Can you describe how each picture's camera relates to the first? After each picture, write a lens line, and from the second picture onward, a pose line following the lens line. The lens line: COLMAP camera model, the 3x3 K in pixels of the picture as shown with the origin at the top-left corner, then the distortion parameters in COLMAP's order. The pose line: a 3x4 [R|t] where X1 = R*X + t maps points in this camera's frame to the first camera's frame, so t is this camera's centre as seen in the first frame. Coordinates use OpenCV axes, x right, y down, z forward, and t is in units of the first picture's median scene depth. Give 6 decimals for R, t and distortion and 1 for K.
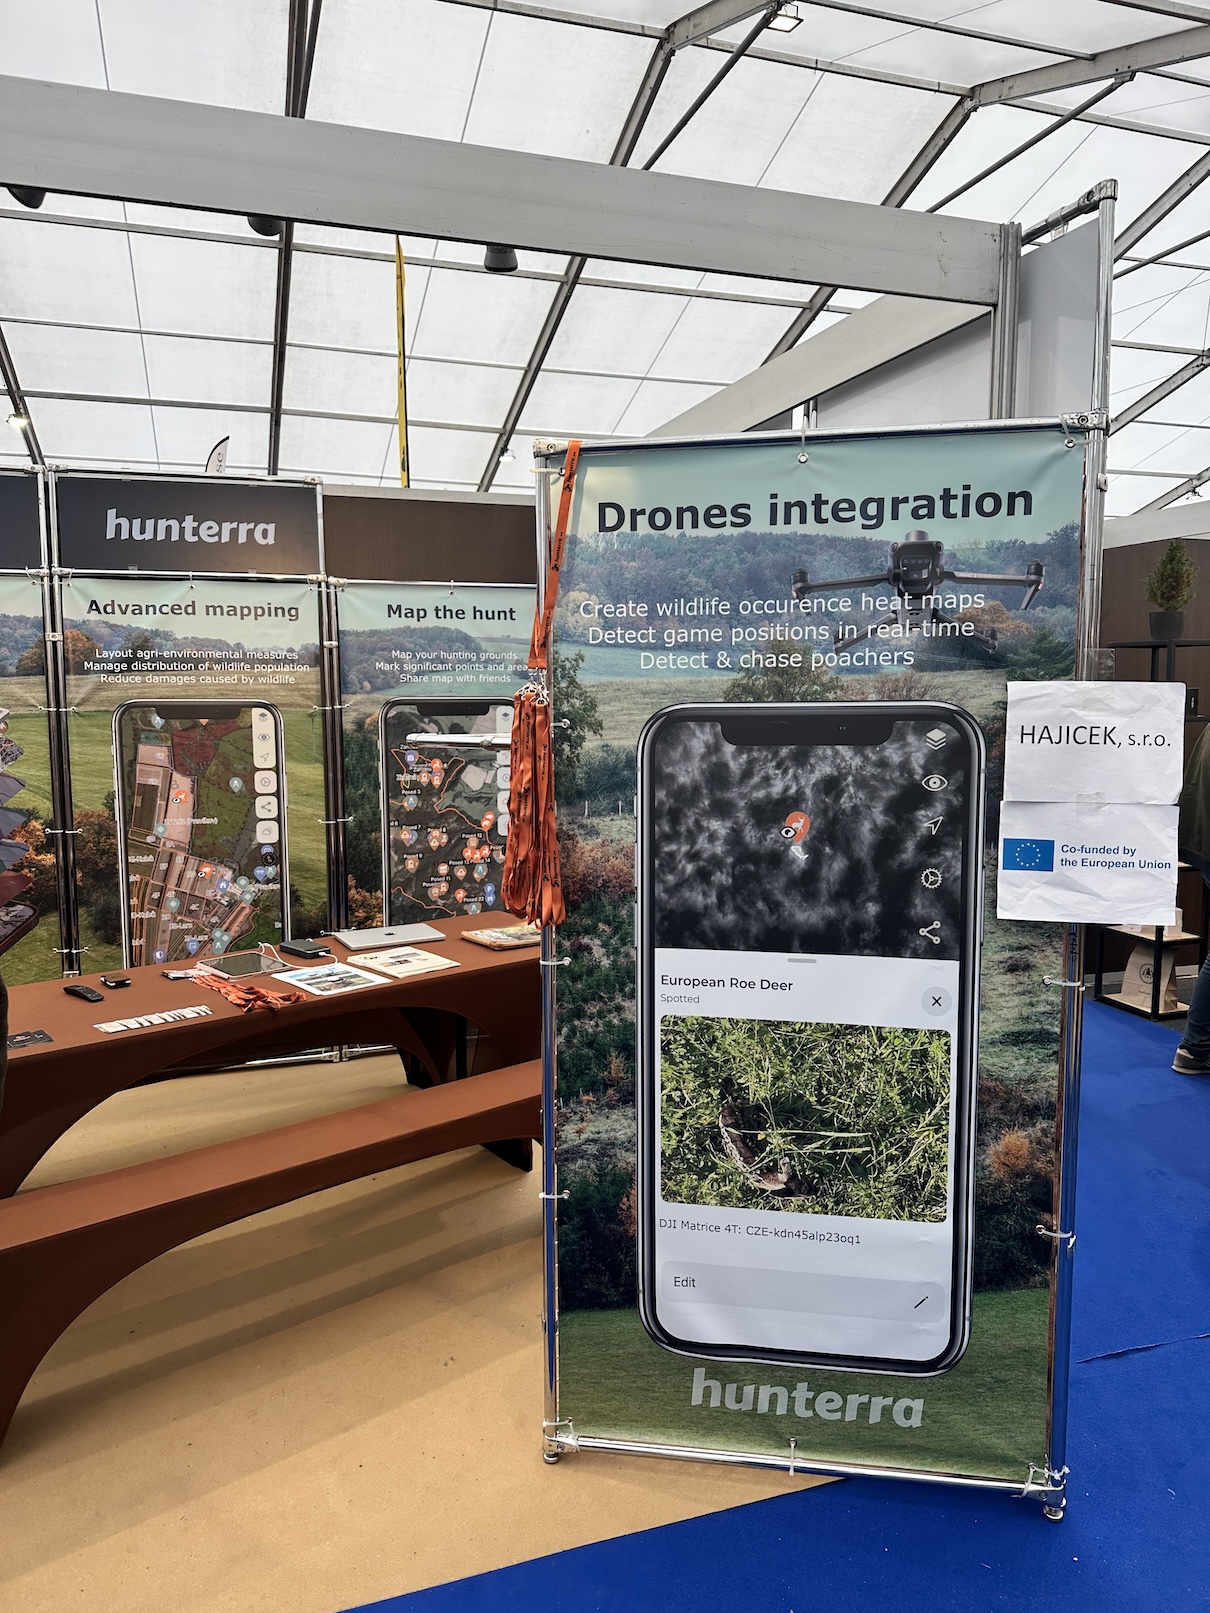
lens RADIAL K [[1135.9, 0, 605.0], [0, 1135.9, 806.5], [0, 0, 1]] dist [0.157728, -0.300785]
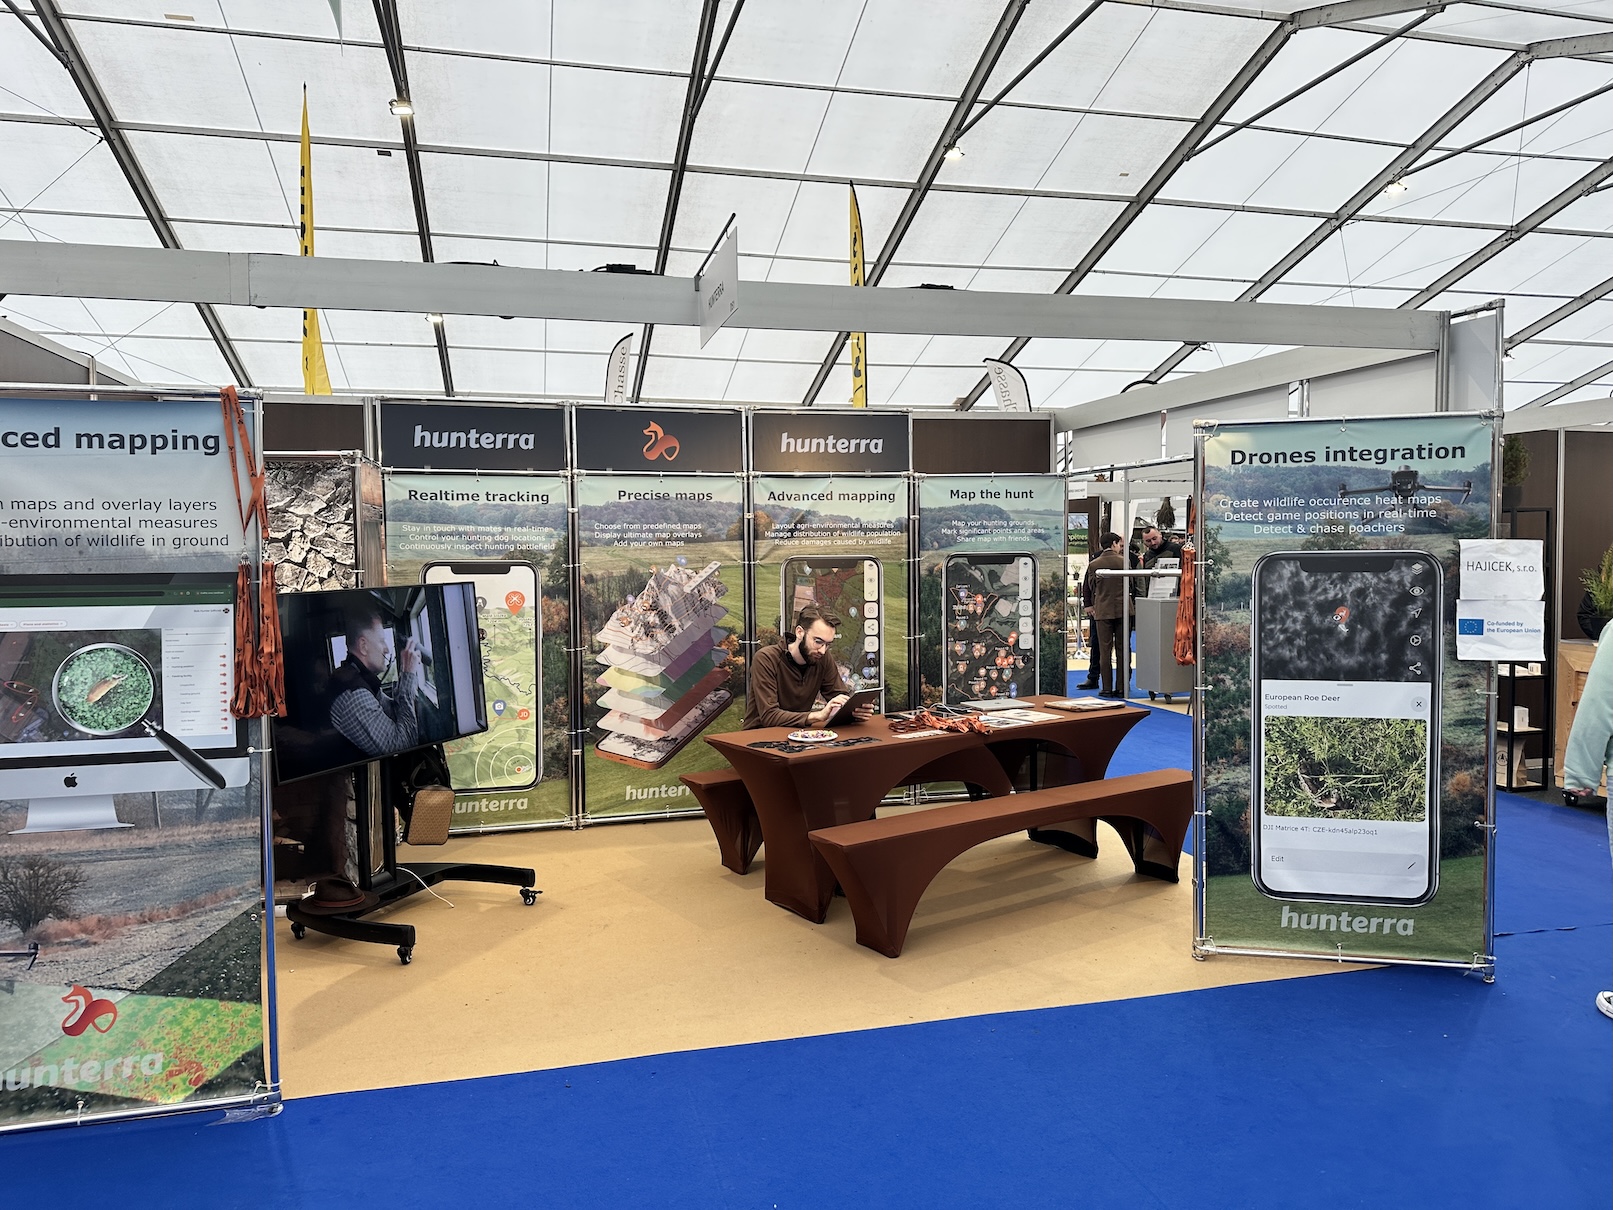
lens RADIAL K [[1117.7, 0, 803.2], [0, 1117.7, 590.4], [0, 0, 1]] dist [0.039110, -0.064875]
pose [[0.997321, -0.003471, -0.073067, -0.584342], [-0.001277, 0.997895, -0.064839, 0.098457], [0.073139, 0.064759, 0.995217, -0.933314]]
